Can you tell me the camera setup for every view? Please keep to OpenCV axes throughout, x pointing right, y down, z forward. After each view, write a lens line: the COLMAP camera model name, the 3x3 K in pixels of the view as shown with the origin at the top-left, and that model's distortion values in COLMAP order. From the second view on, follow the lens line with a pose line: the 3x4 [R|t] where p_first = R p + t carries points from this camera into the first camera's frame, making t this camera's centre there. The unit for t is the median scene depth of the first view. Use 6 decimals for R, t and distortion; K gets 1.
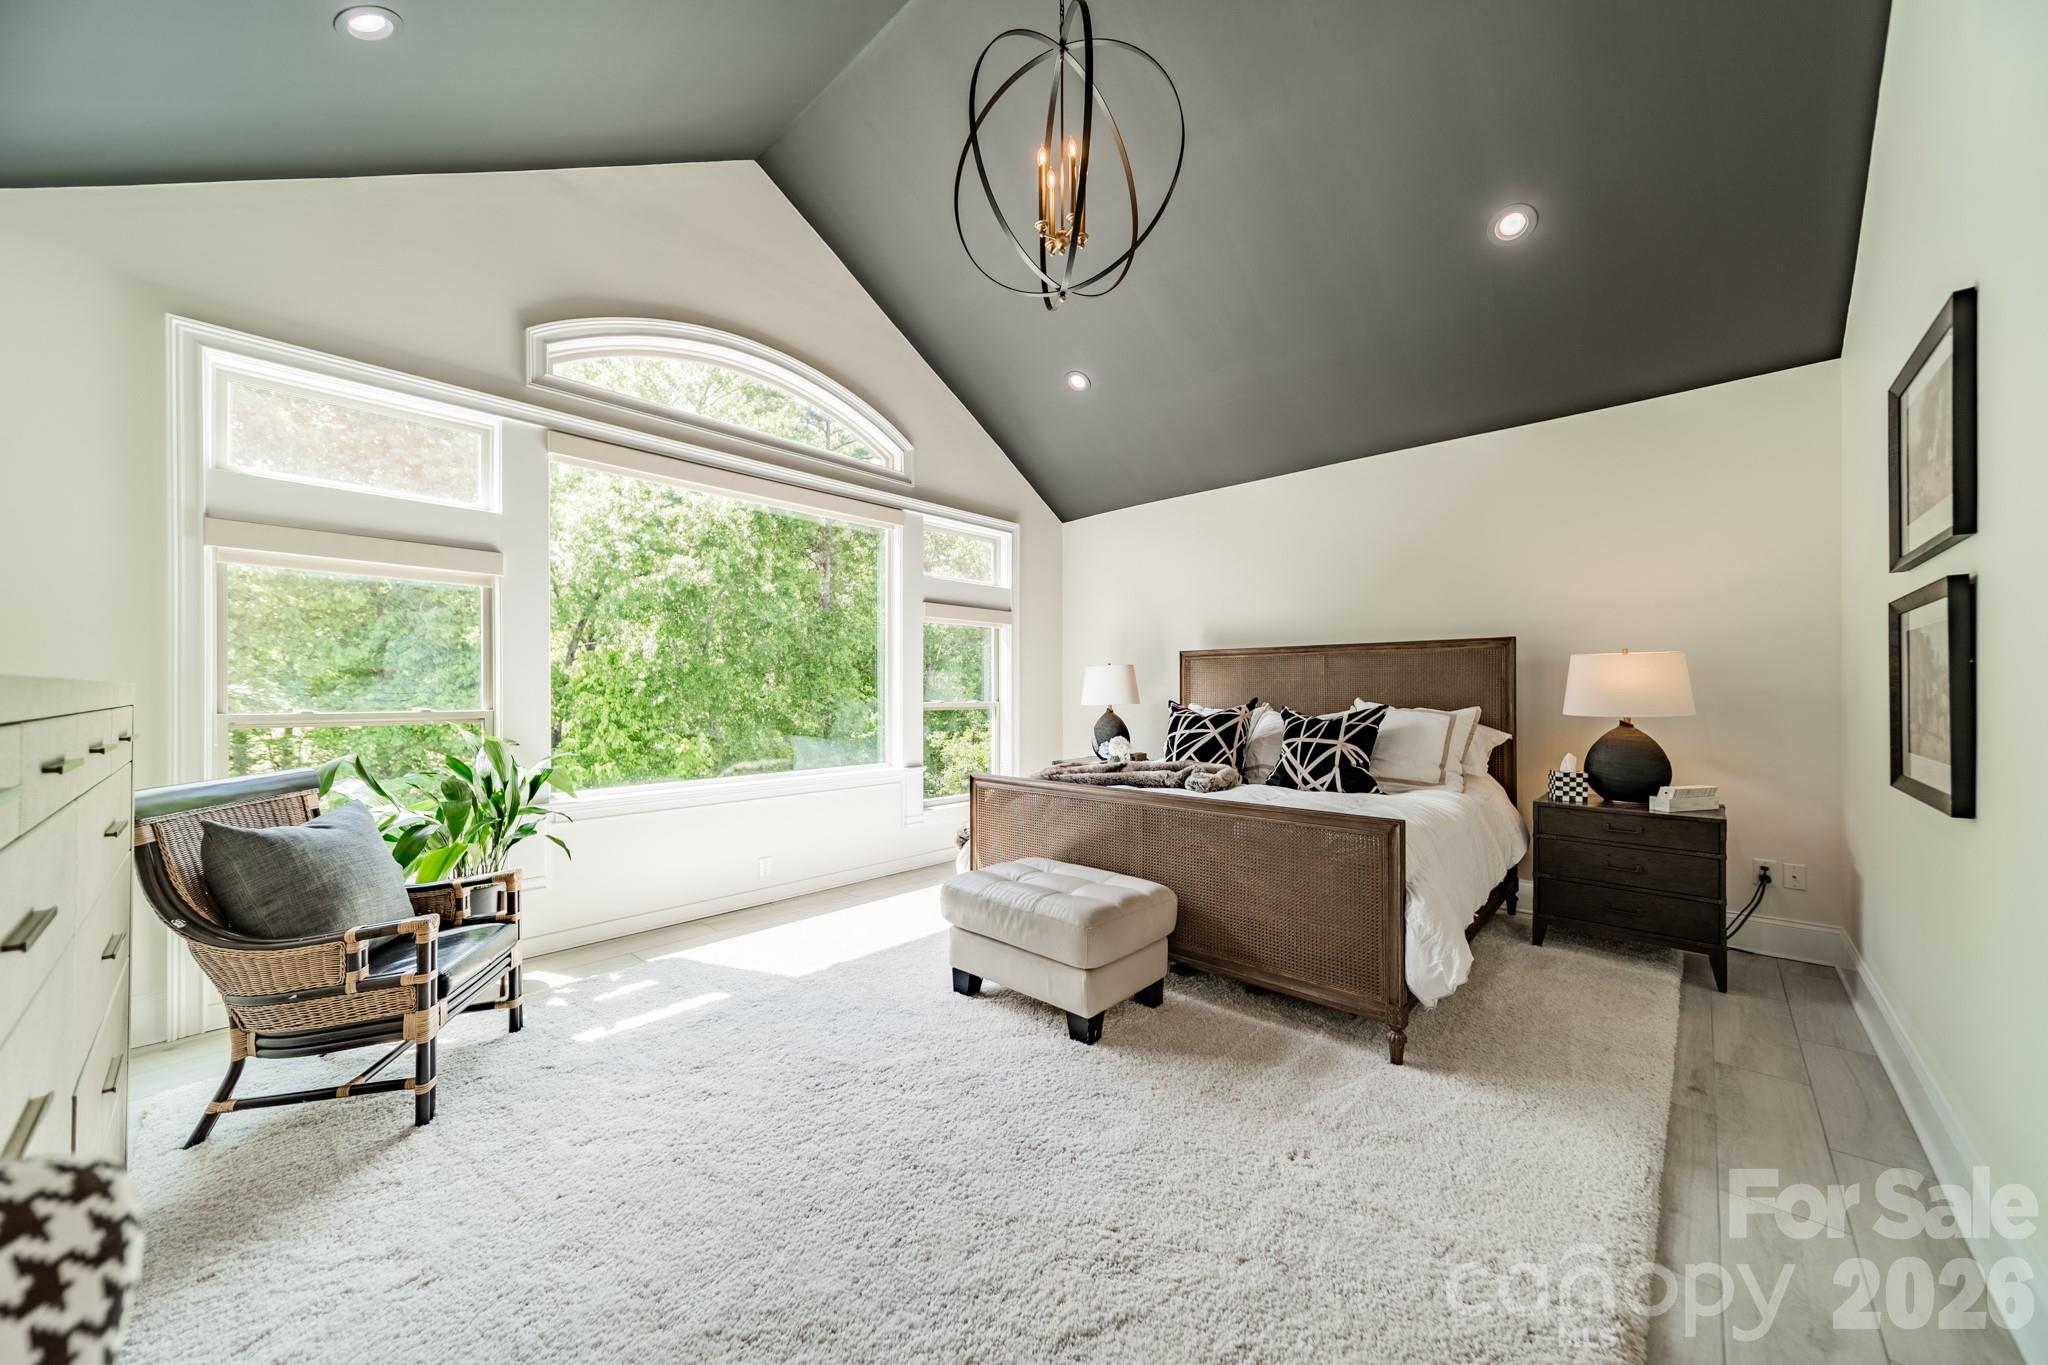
lens RADIAL K [[724.1, 0, 1022.7], [0, 724.1, 694.9], [0, 0, 1]] dist [-0.000536, 0.000004]
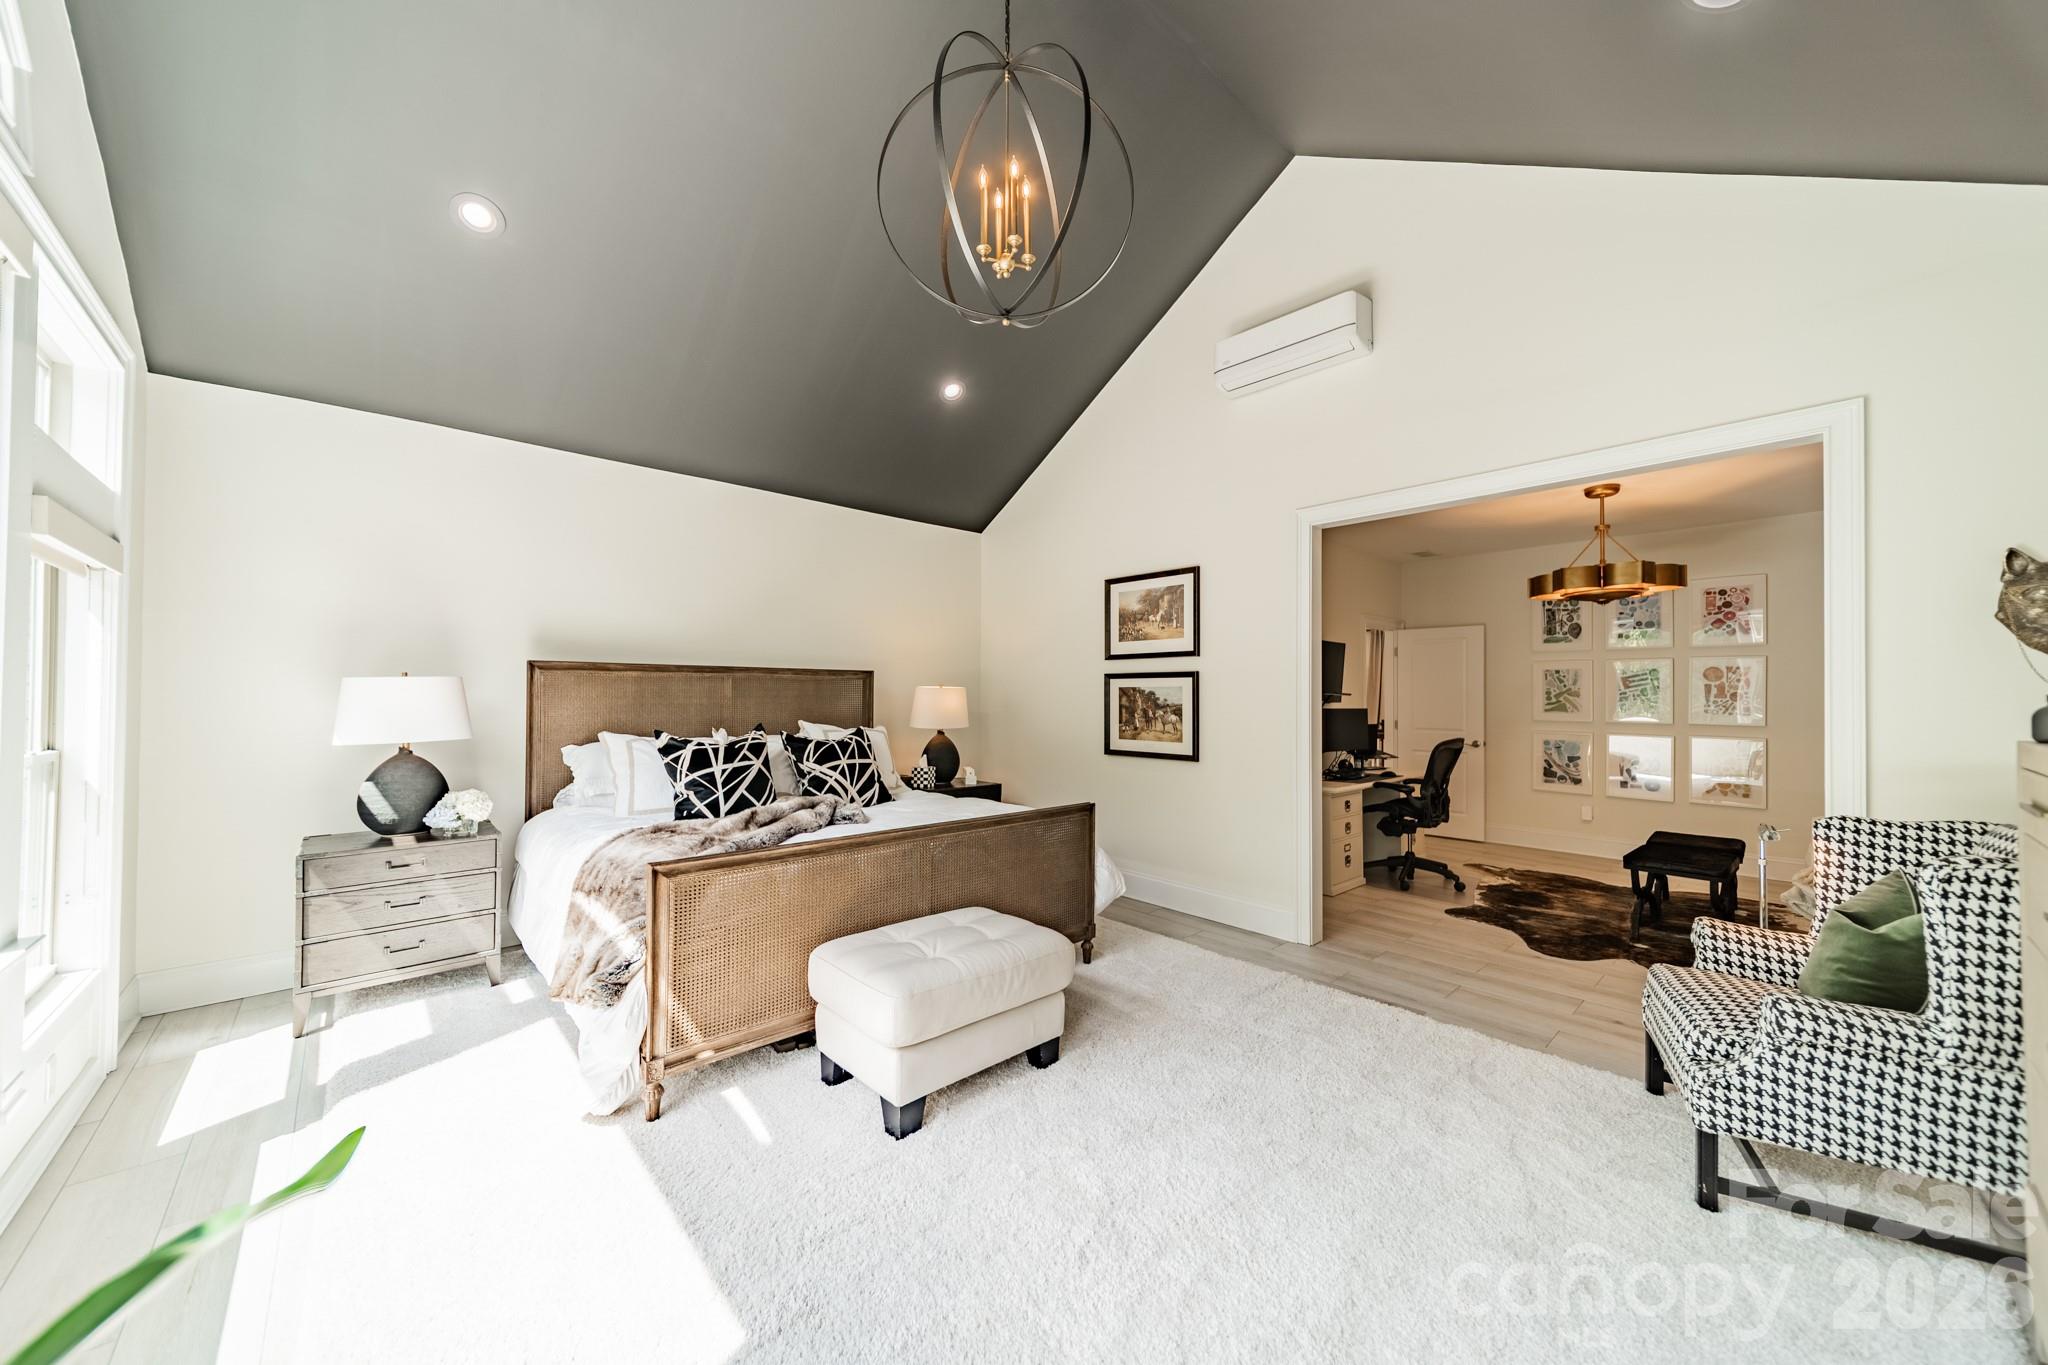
lens RADIAL K [[724.1, 0, 1022.7], [0, 724.1, 694.9], [0, 0, 1]] dist [-0.000536, 0.000004]
pose [[0.077749, 0.006486, 0.996952, -0.828724], [0.002859, 0.999973, -0.006729, -0.035656], [-0.996969, 0.003373, 0.077728, 0.831993]]
